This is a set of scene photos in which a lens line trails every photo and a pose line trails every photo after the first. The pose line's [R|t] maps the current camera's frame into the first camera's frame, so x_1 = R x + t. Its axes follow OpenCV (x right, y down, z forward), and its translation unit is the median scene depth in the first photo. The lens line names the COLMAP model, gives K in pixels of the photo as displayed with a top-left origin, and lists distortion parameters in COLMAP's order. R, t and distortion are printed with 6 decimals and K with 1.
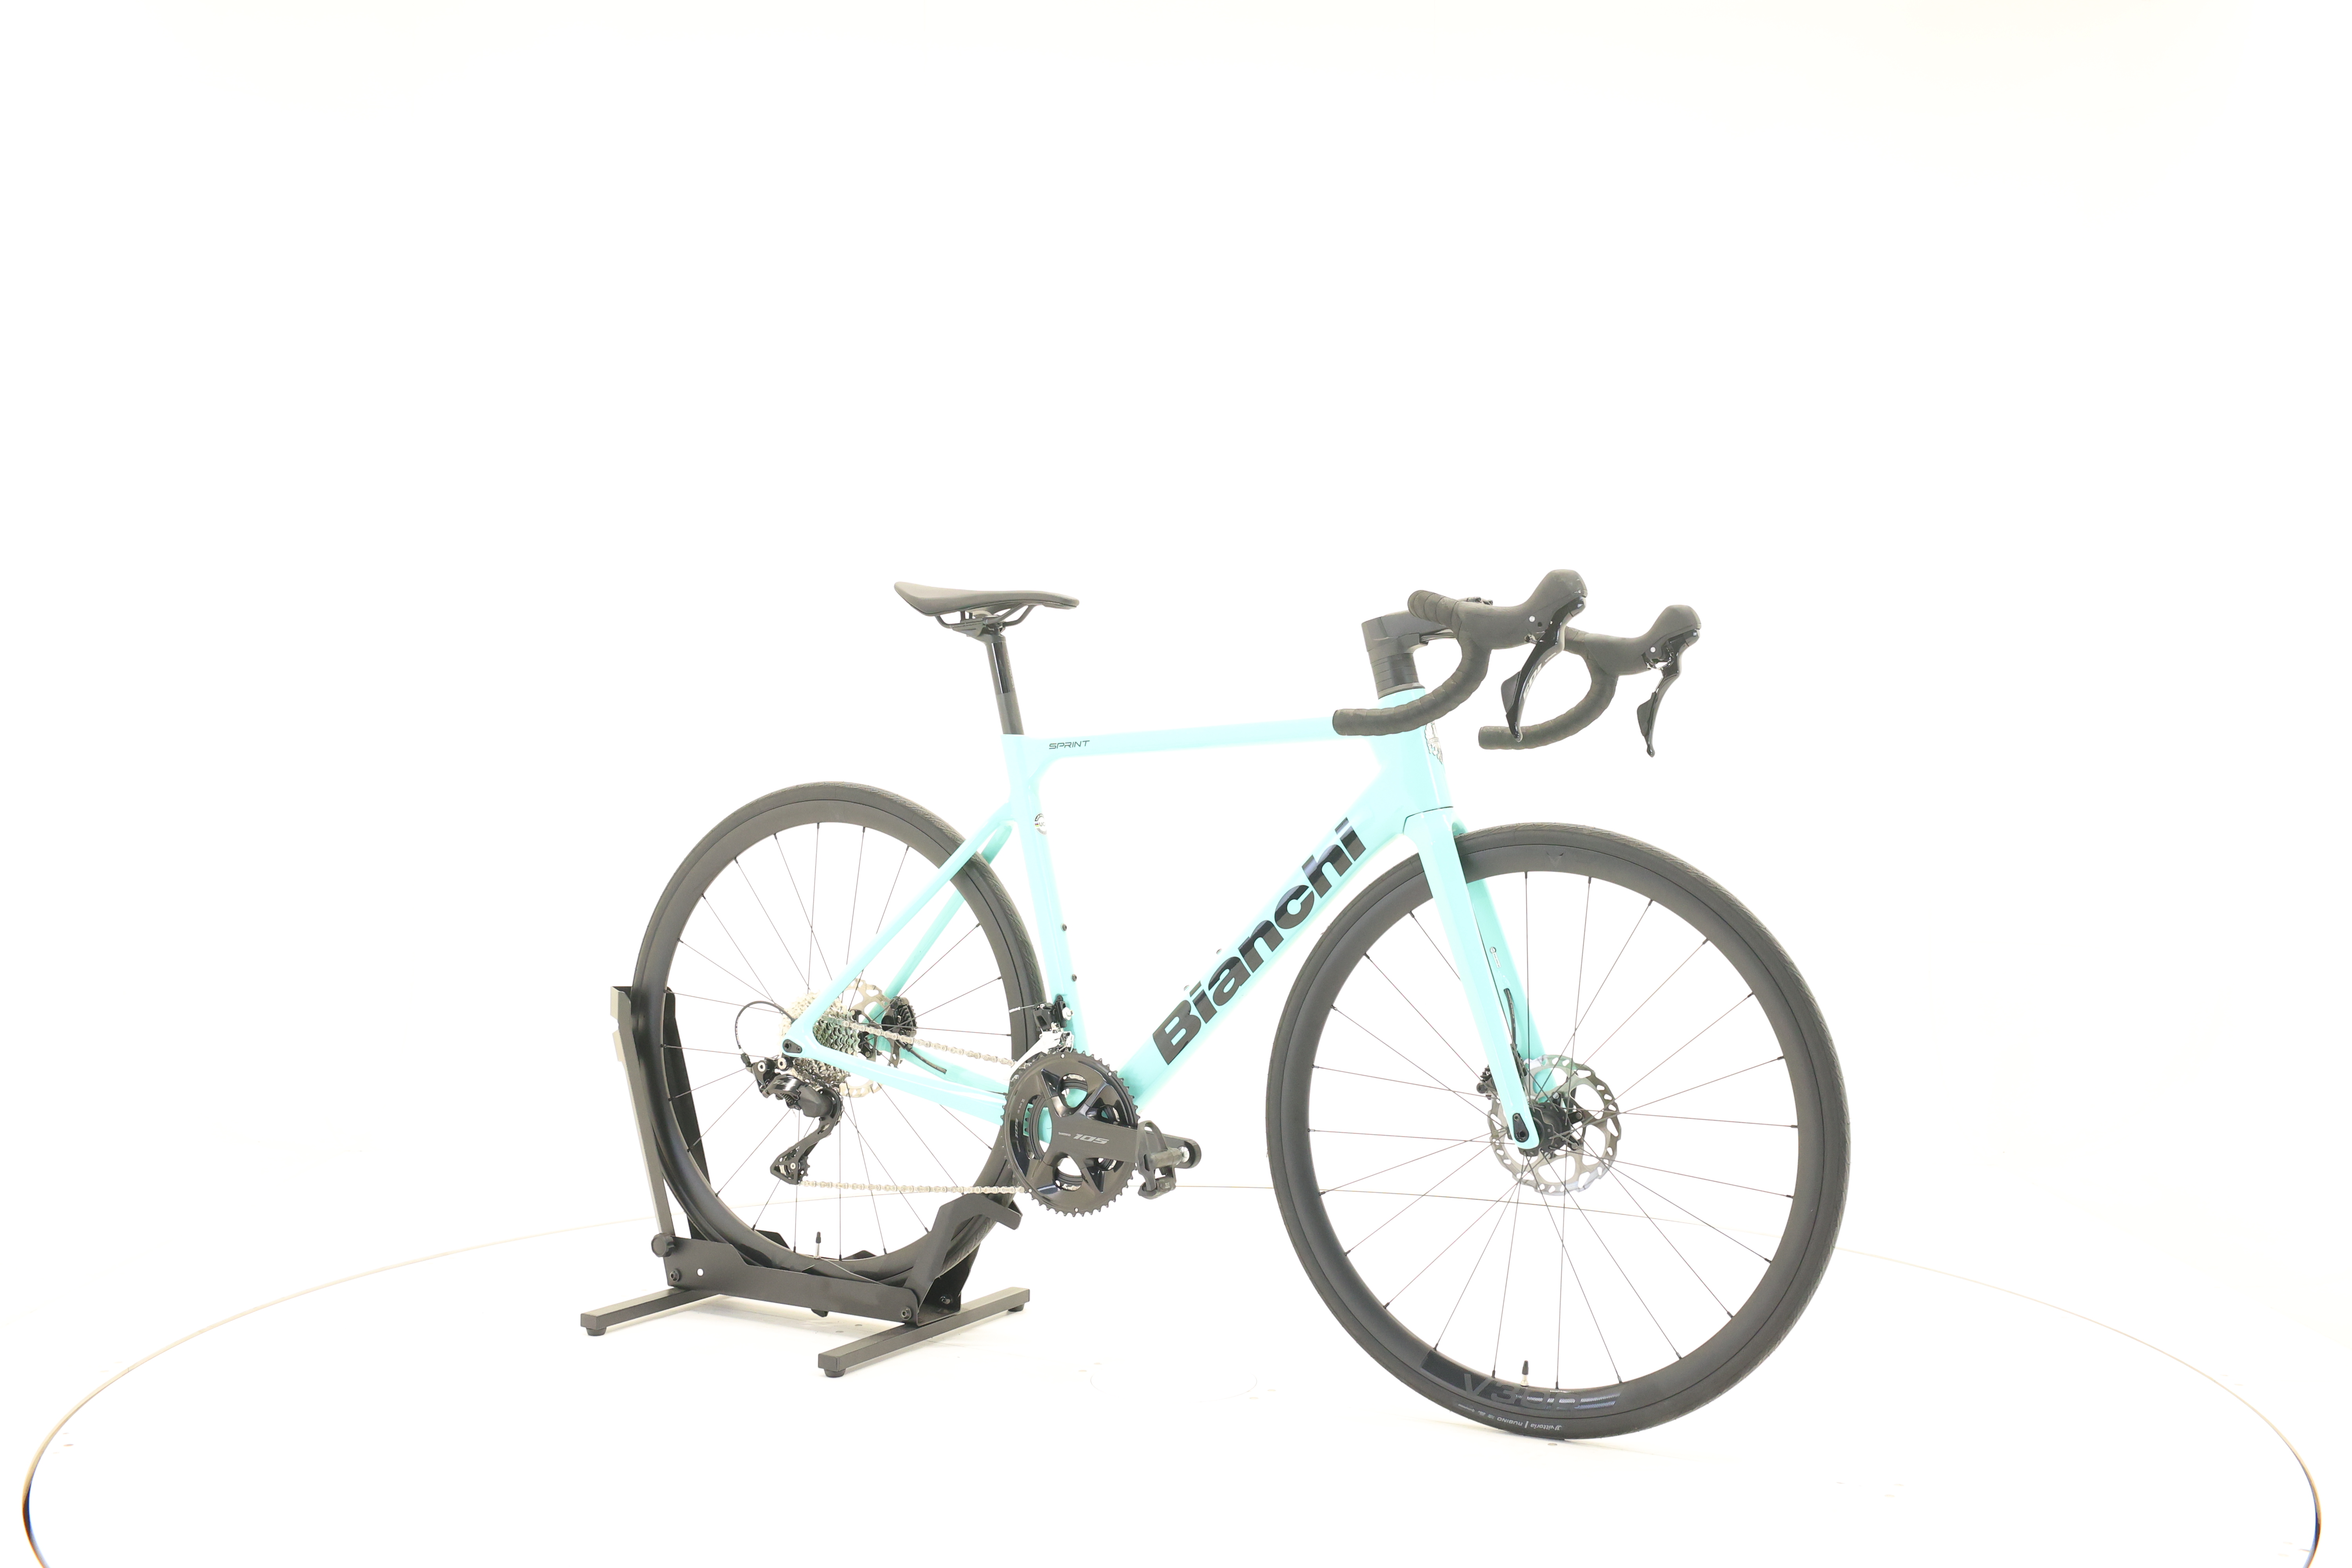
lens RADIAL K [[2491.9, 0, 1176.0], [0, 2491.9, 784.0], [0, 0, 1]] dist [0.019680, 0.007512]
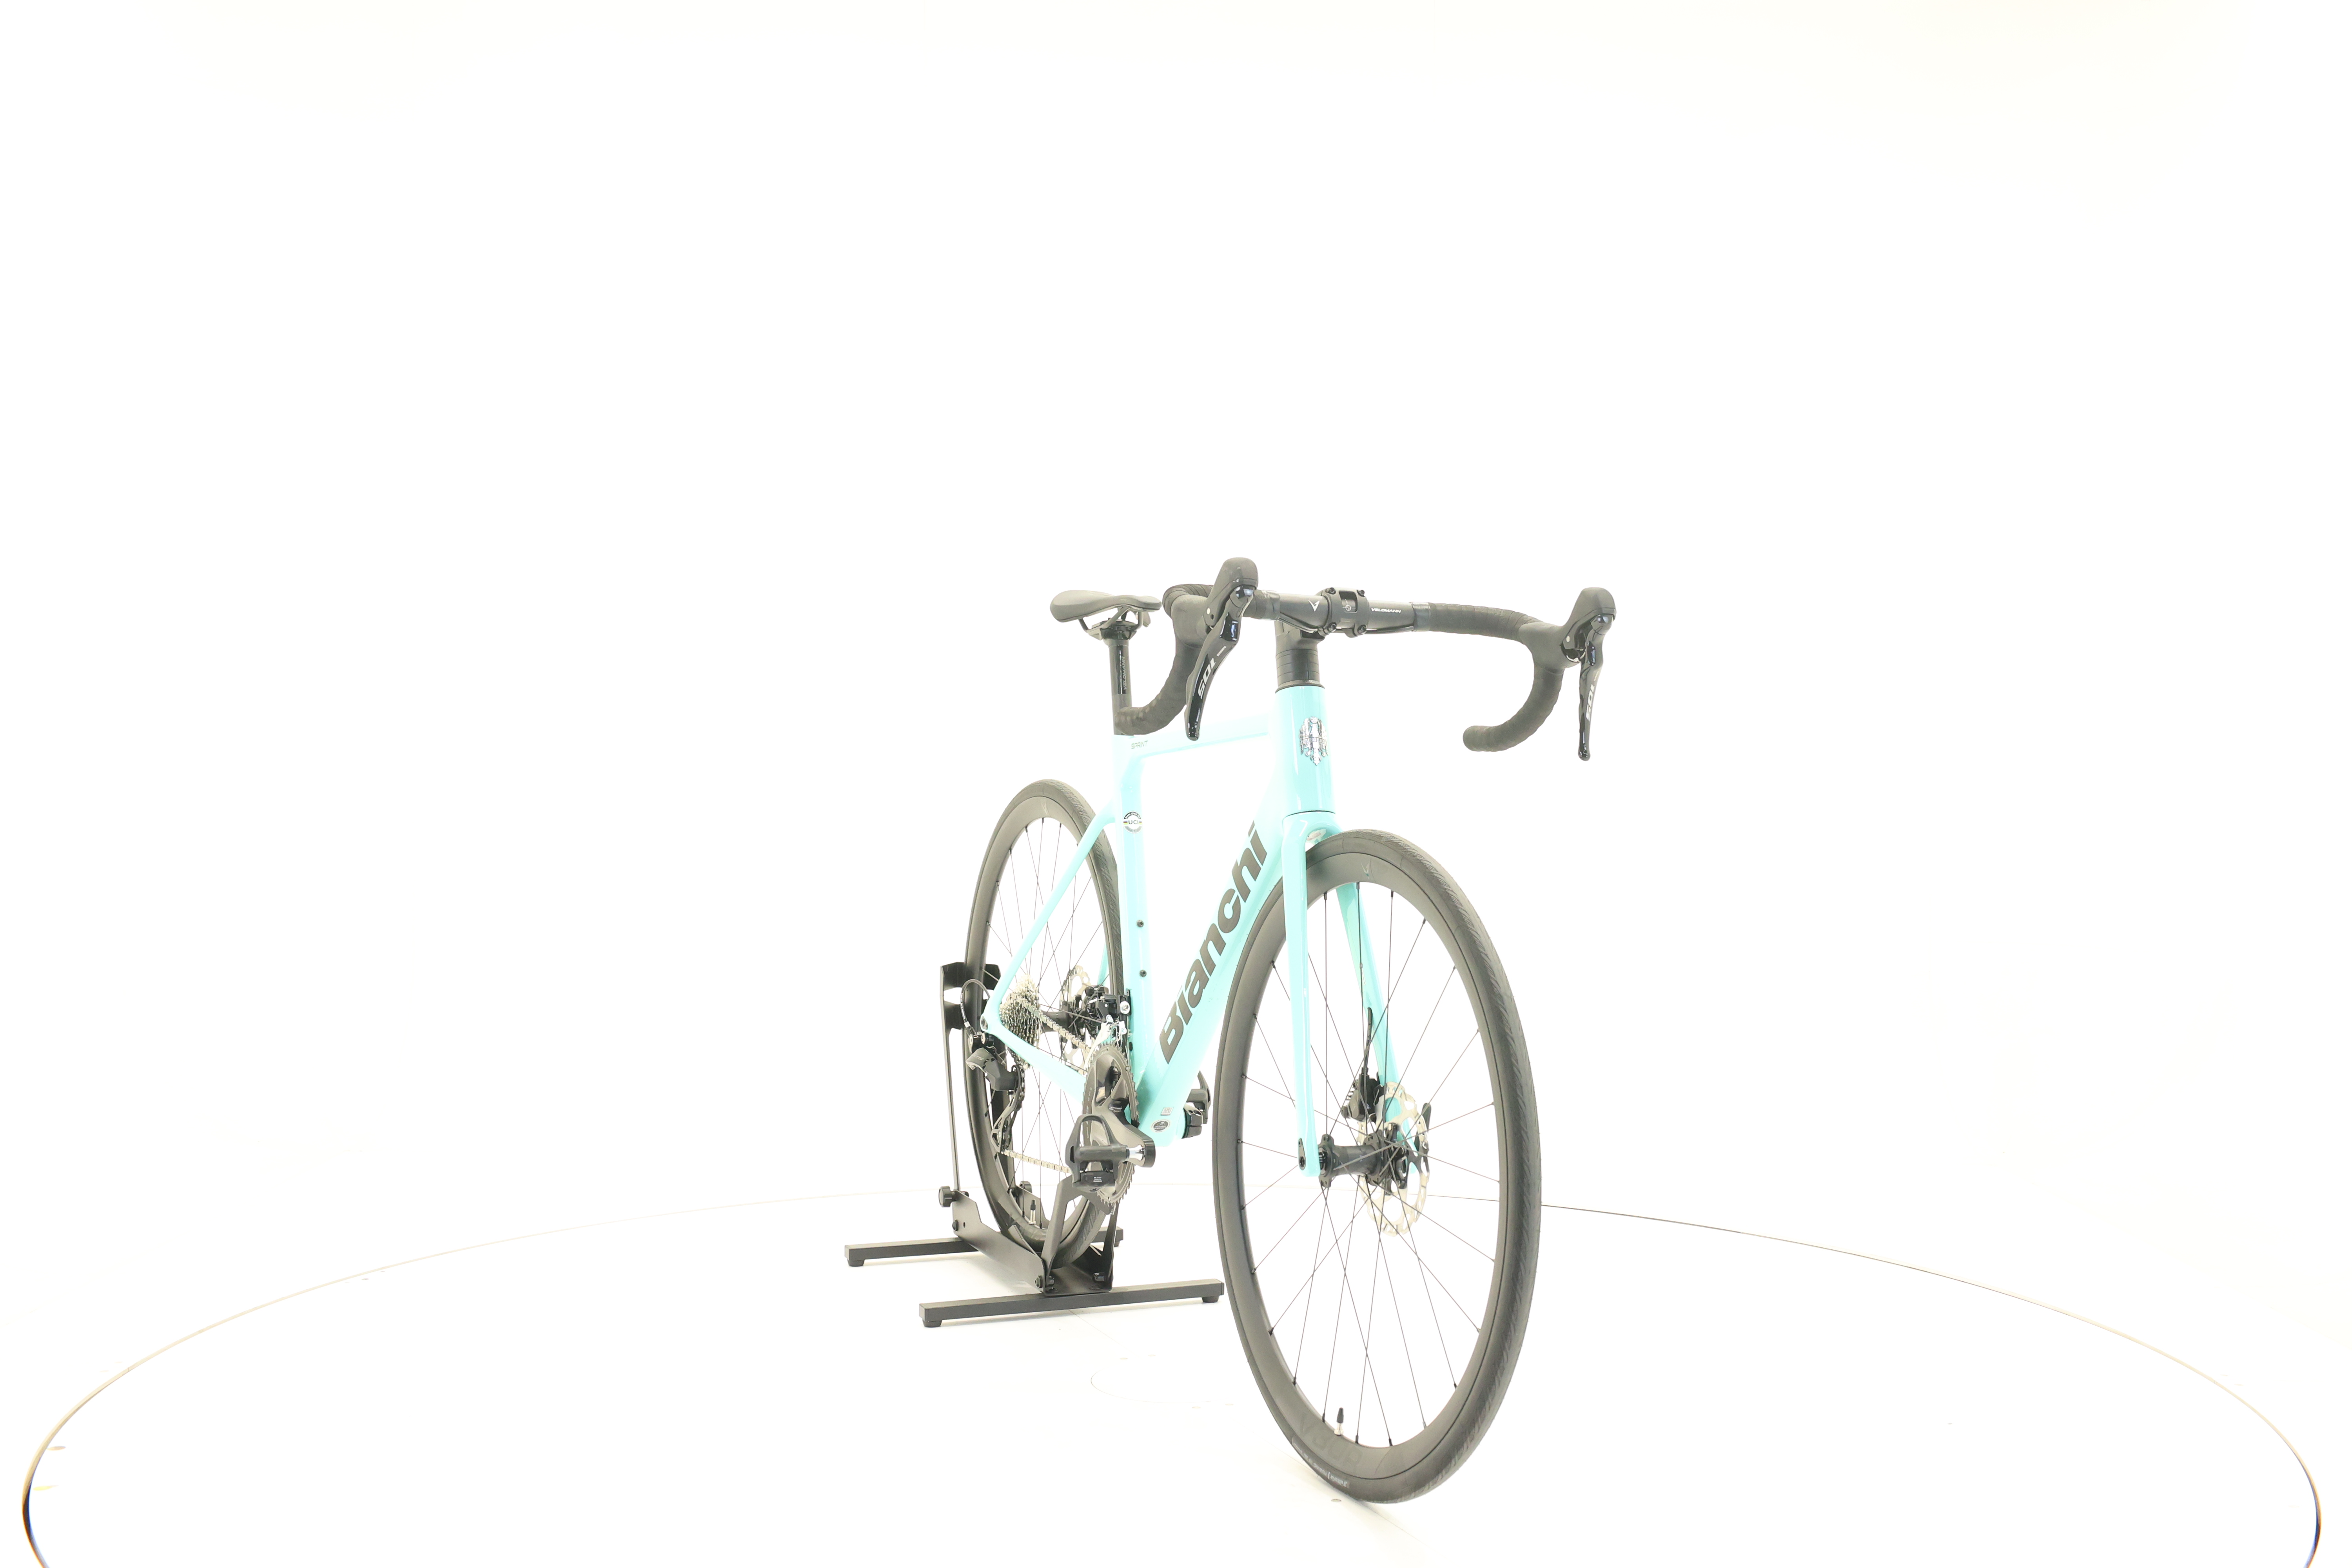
lens RADIAL K [[2491.9, 0, 1176.0], [0, 2491.9, 784.0], [0, 0, 1]] dist [0.019680, 0.007512]
pose [[0.795376, 0.014706, -0.605939, 0.617232], [-0.014678, 0.999880, 0.005000, -0.004884], [0.605939, 0.004918, 0.795496, 0.210524]]
